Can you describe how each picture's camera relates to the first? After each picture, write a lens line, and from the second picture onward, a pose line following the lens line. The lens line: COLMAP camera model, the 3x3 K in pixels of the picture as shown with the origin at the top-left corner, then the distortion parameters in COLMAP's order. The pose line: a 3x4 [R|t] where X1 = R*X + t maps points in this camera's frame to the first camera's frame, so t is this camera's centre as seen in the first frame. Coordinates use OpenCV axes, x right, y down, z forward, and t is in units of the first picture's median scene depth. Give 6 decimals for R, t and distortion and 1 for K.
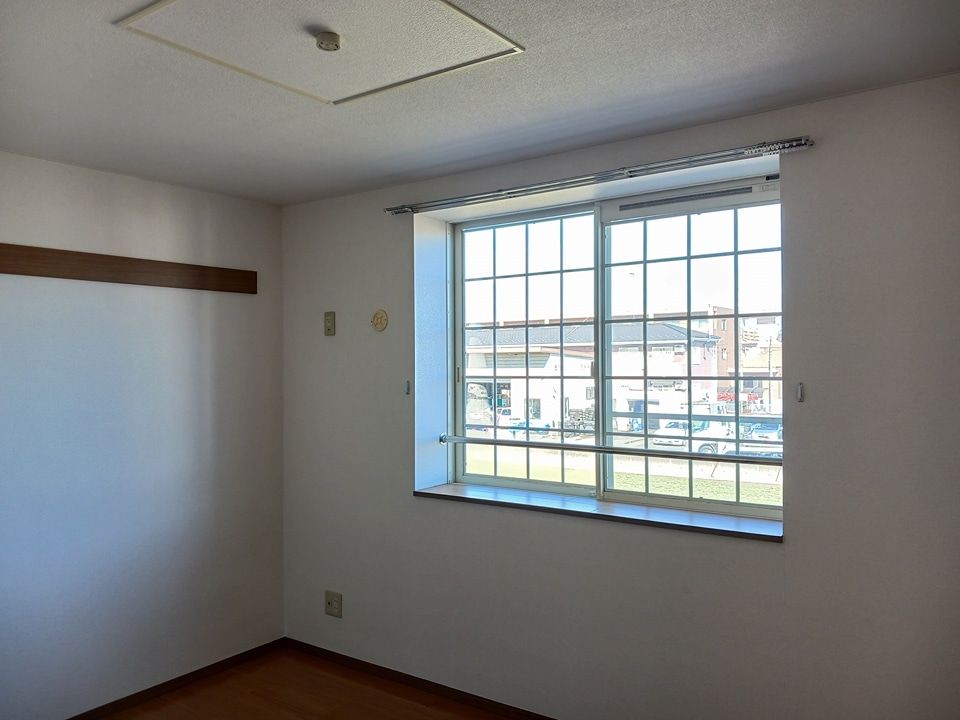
lens RADIAL K [[762.9, 0, 480.0], [0, 762.9, 360.0], [0, 0, 1]] dist [0.242746, -0.000055]
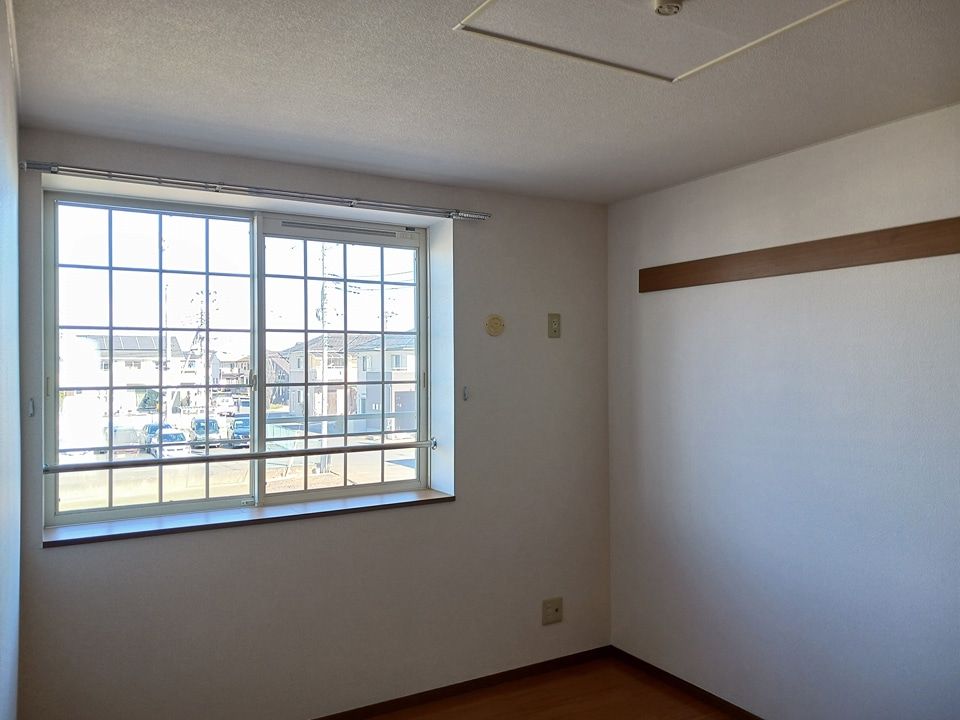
lens RADIAL K [[748.9, 0, 480.0], [0, 748.9, 360.0], [0, 0, 1]] dist [0.003717, 0.001611]
pose [[0.408897, 0.007997, 0.912546, -0.622548], [-0.003288, 0.999968, -0.007290, -0.003994], [-0.912575, -0.000020, 0.408910, 0.332892]]
